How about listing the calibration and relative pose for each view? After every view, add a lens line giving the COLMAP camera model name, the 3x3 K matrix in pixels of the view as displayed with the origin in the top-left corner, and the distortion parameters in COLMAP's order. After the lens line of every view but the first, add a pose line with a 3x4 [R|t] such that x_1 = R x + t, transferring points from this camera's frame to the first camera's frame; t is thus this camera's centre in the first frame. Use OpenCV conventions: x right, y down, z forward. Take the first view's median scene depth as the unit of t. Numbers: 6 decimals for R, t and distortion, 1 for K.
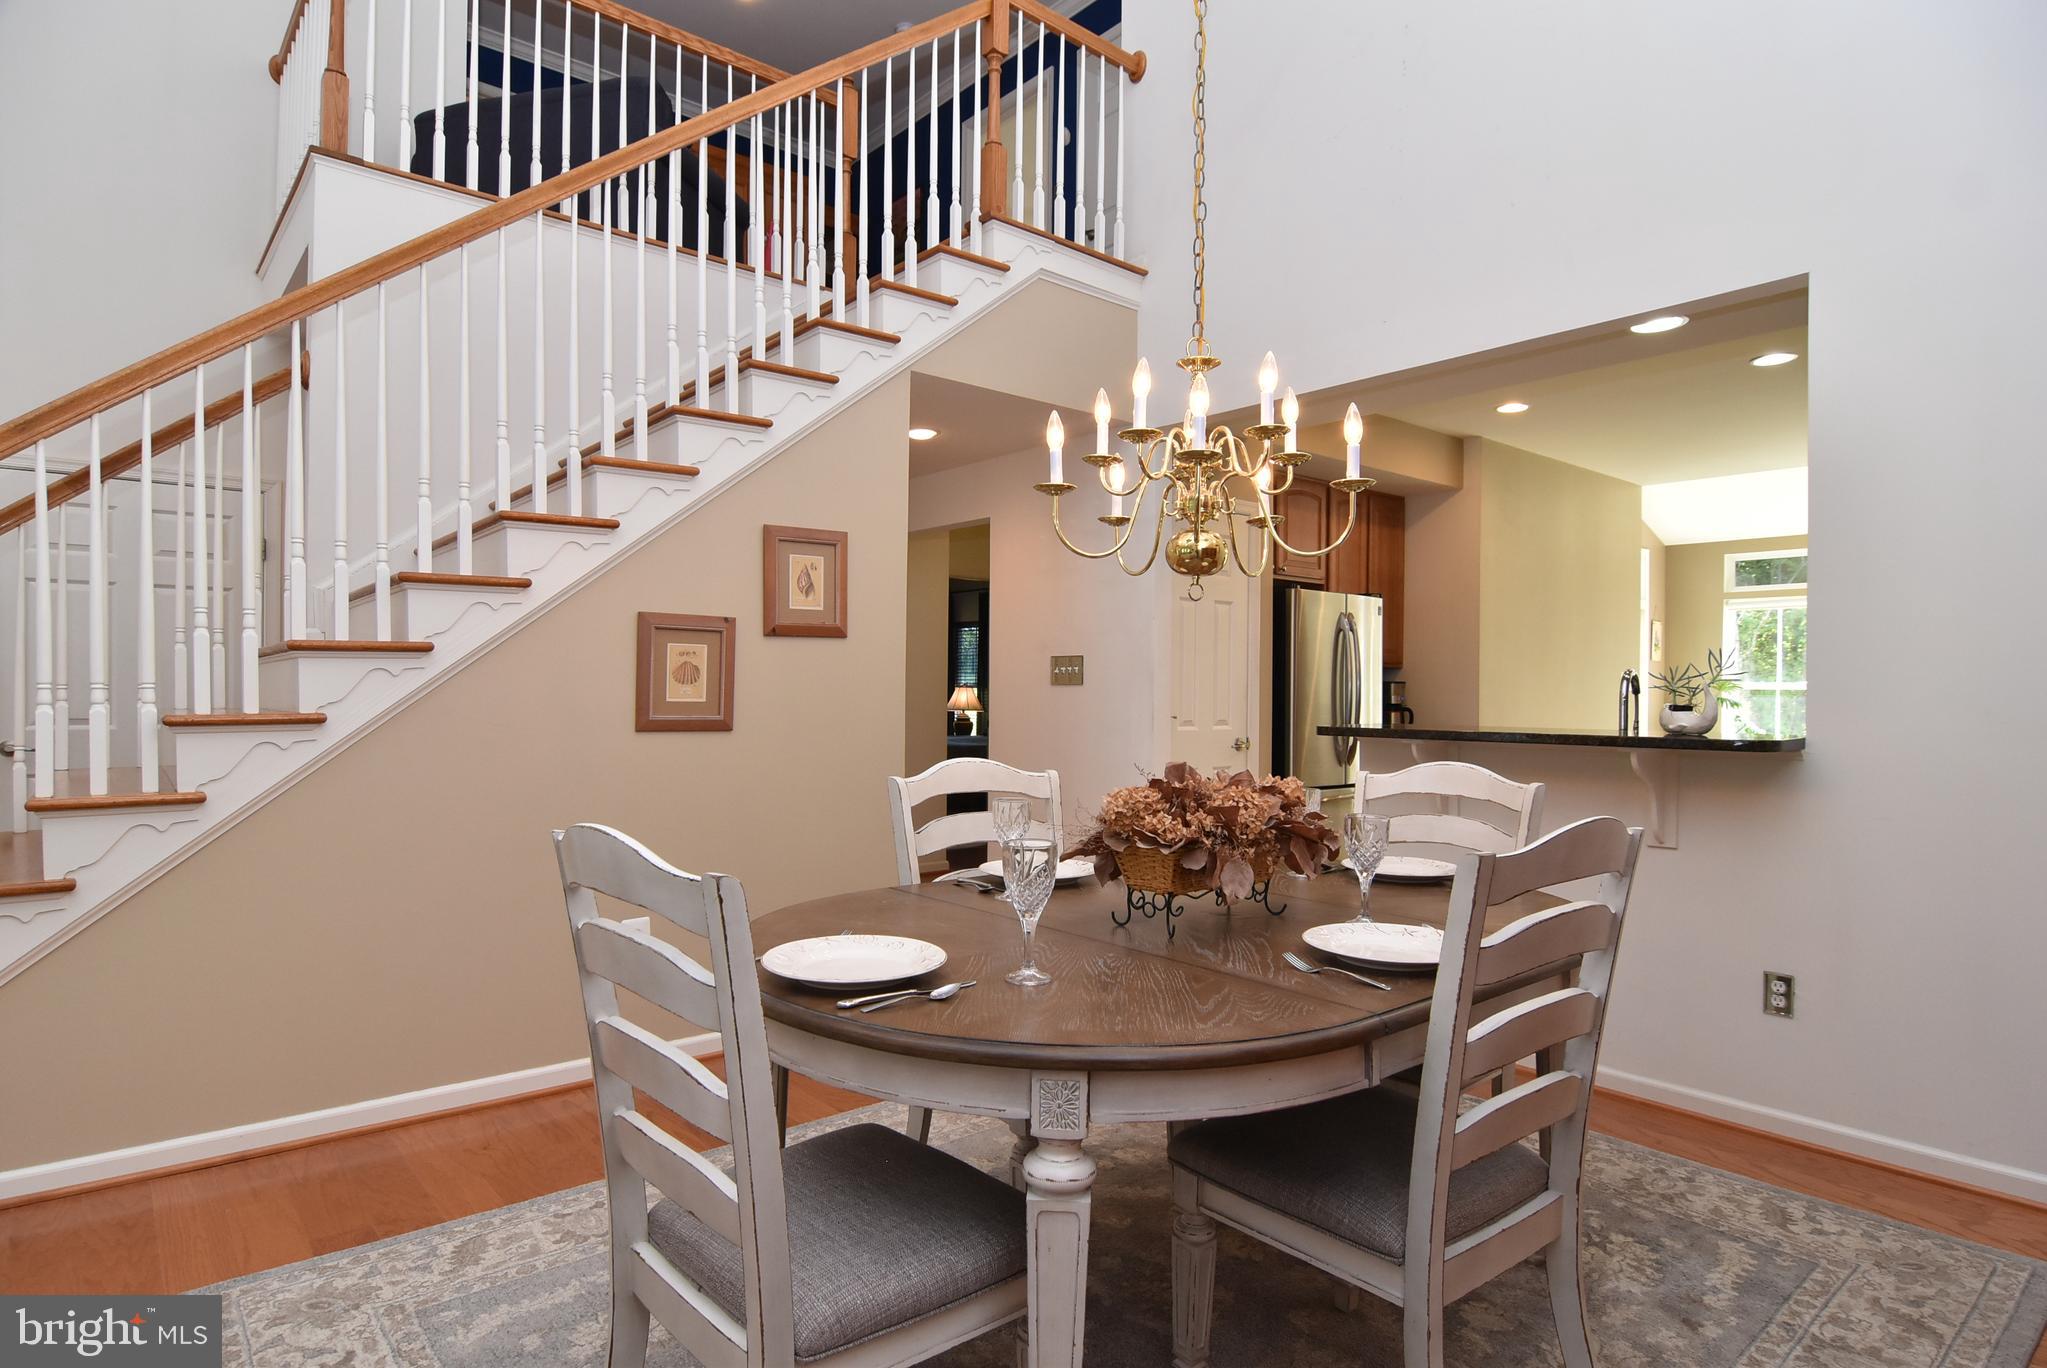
lens RADIAL K [[1108.6, 0, 1029.4], [0, 1108.6, 696.1], [0, 0, 1]] dist [-0.003329, -0.011890]
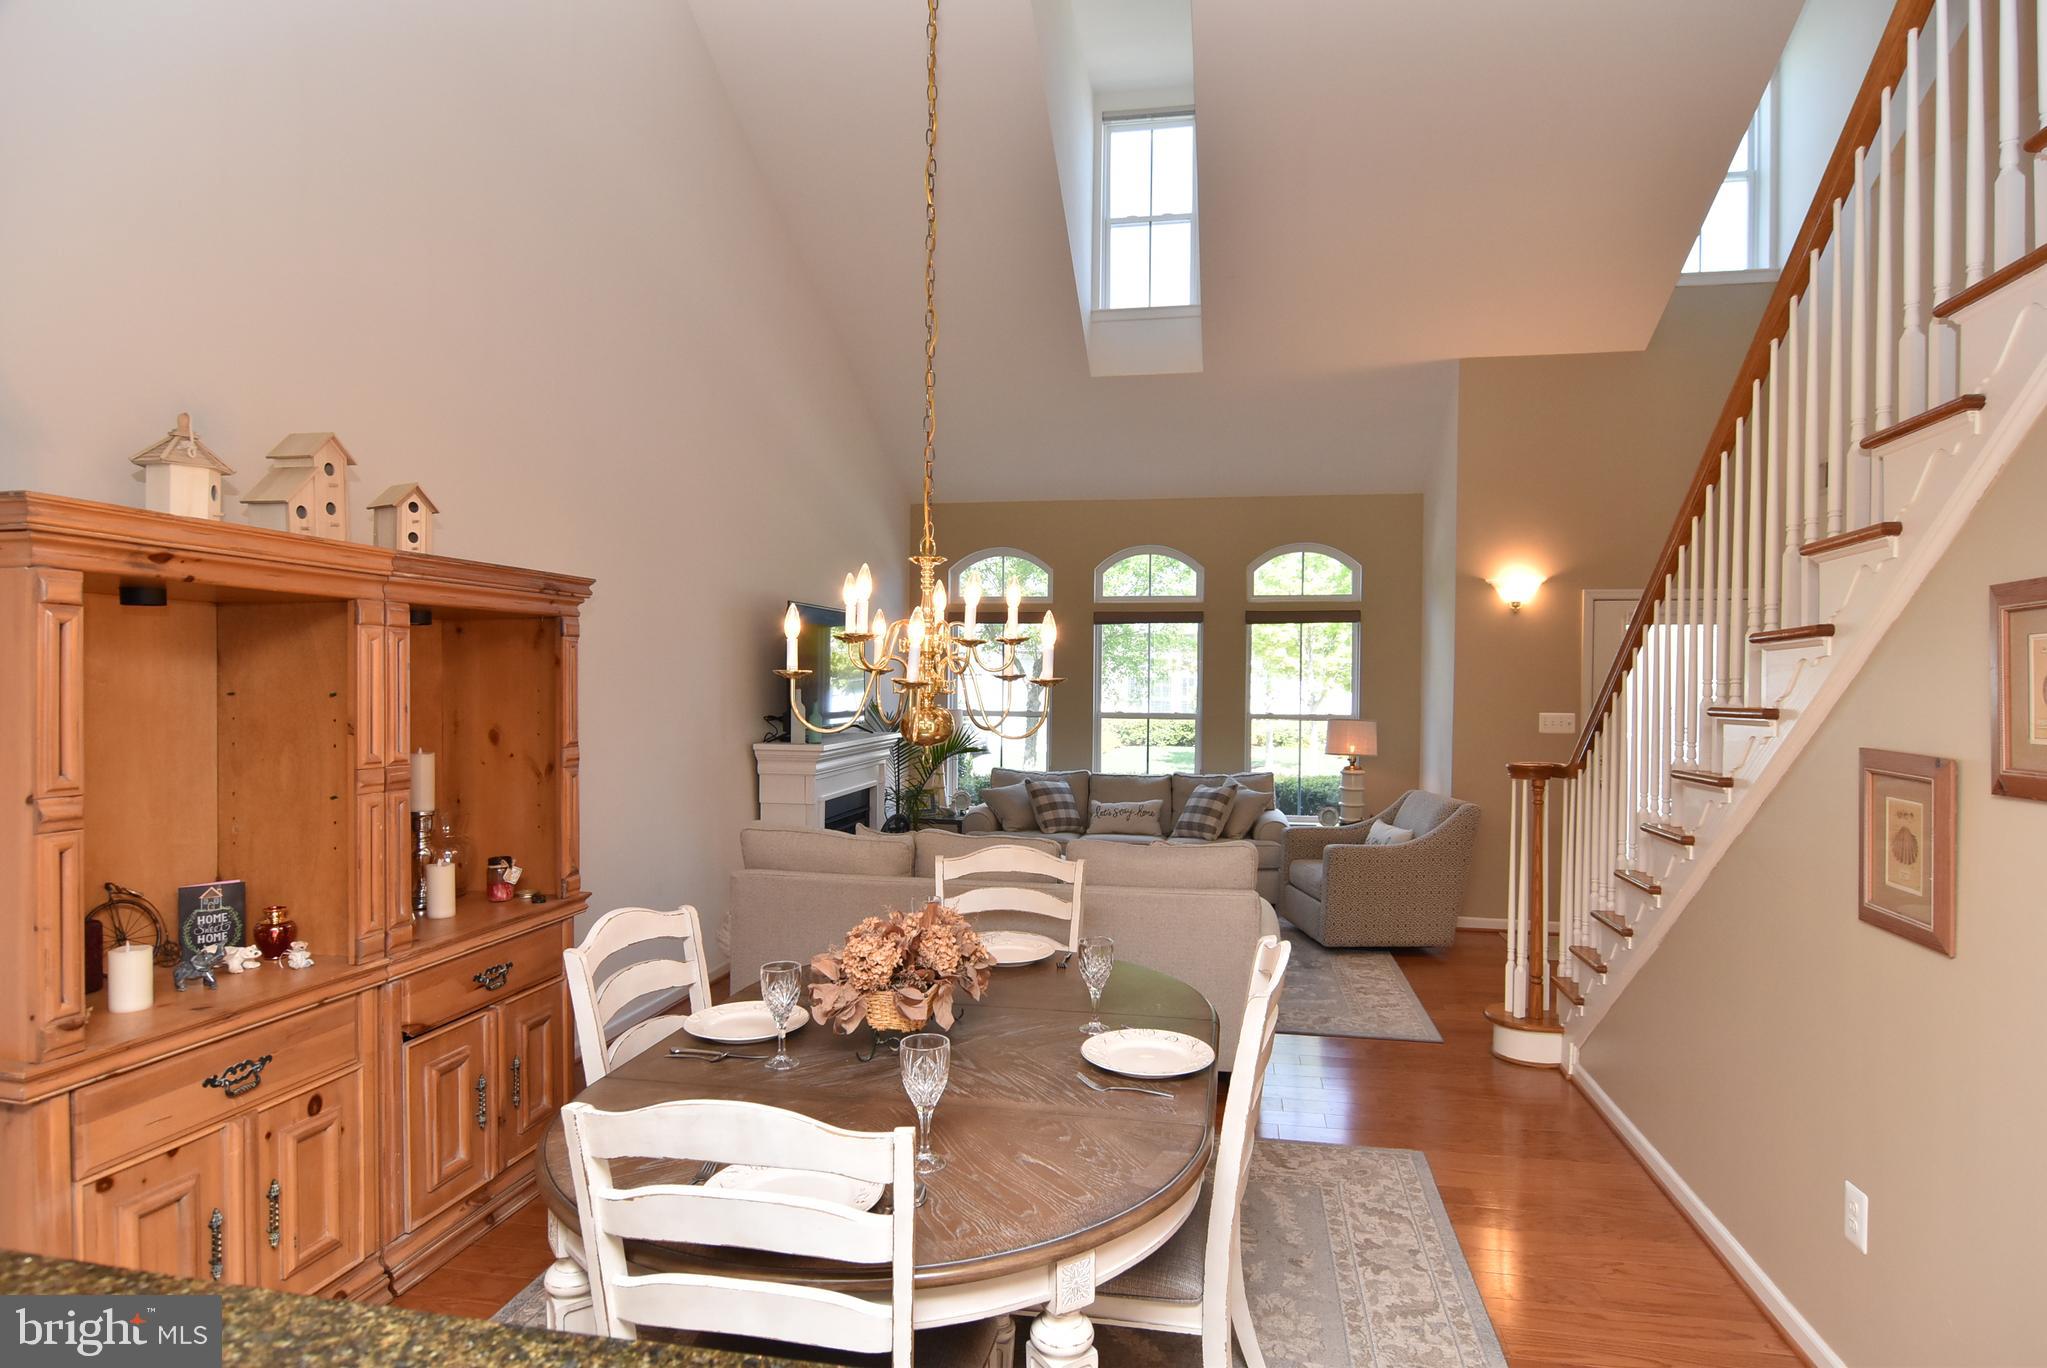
lens RADIAL K [[1108.6, 0, 1029.4], [0, 1108.6, 696.1], [0, 0, 1]] dist [-0.003329, -0.011890]
pose [[-0.779566, 0.000514, -0.626319, 0.631156], [-0.010040, 0.999861, 0.013318, -0.147118], [0.626239, 0.016670, -0.779453, 1.590025]]
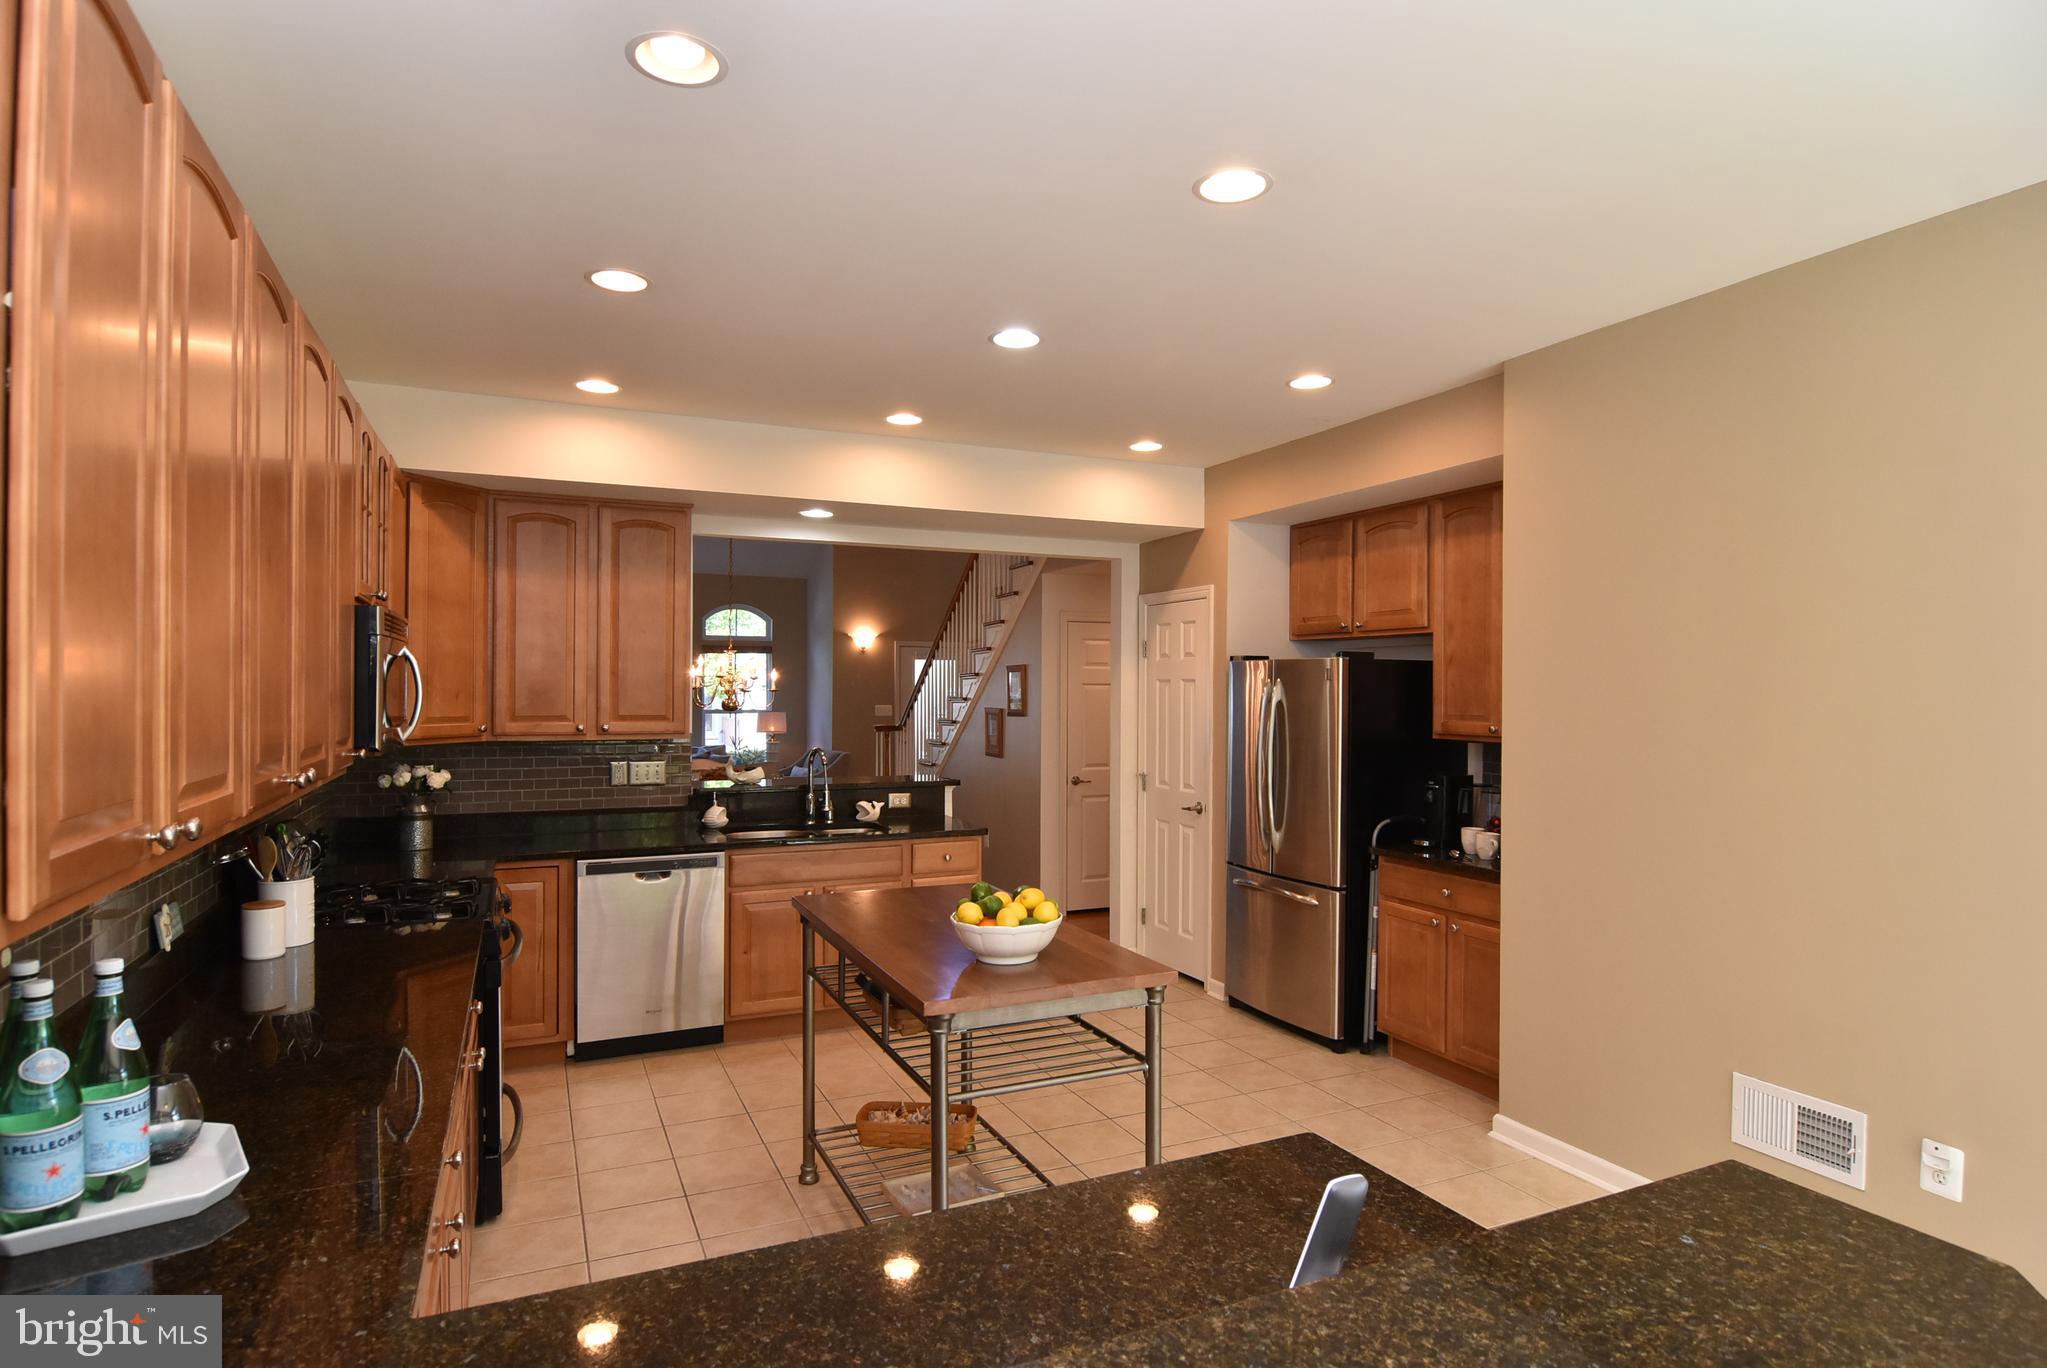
lens RADIAL K [[1108.6, 0, 1029.4], [0, 1108.6, 696.1], [0, 0, 1]] dist [-0.003329, -0.011890]
pose [[-0.272298, 0.001646, -0.962212, 2.598008], [-0.006027, 0.999976, 0.003416, -0.148484], [0.962194, 0.006729, -0.272281, 2.310829]]
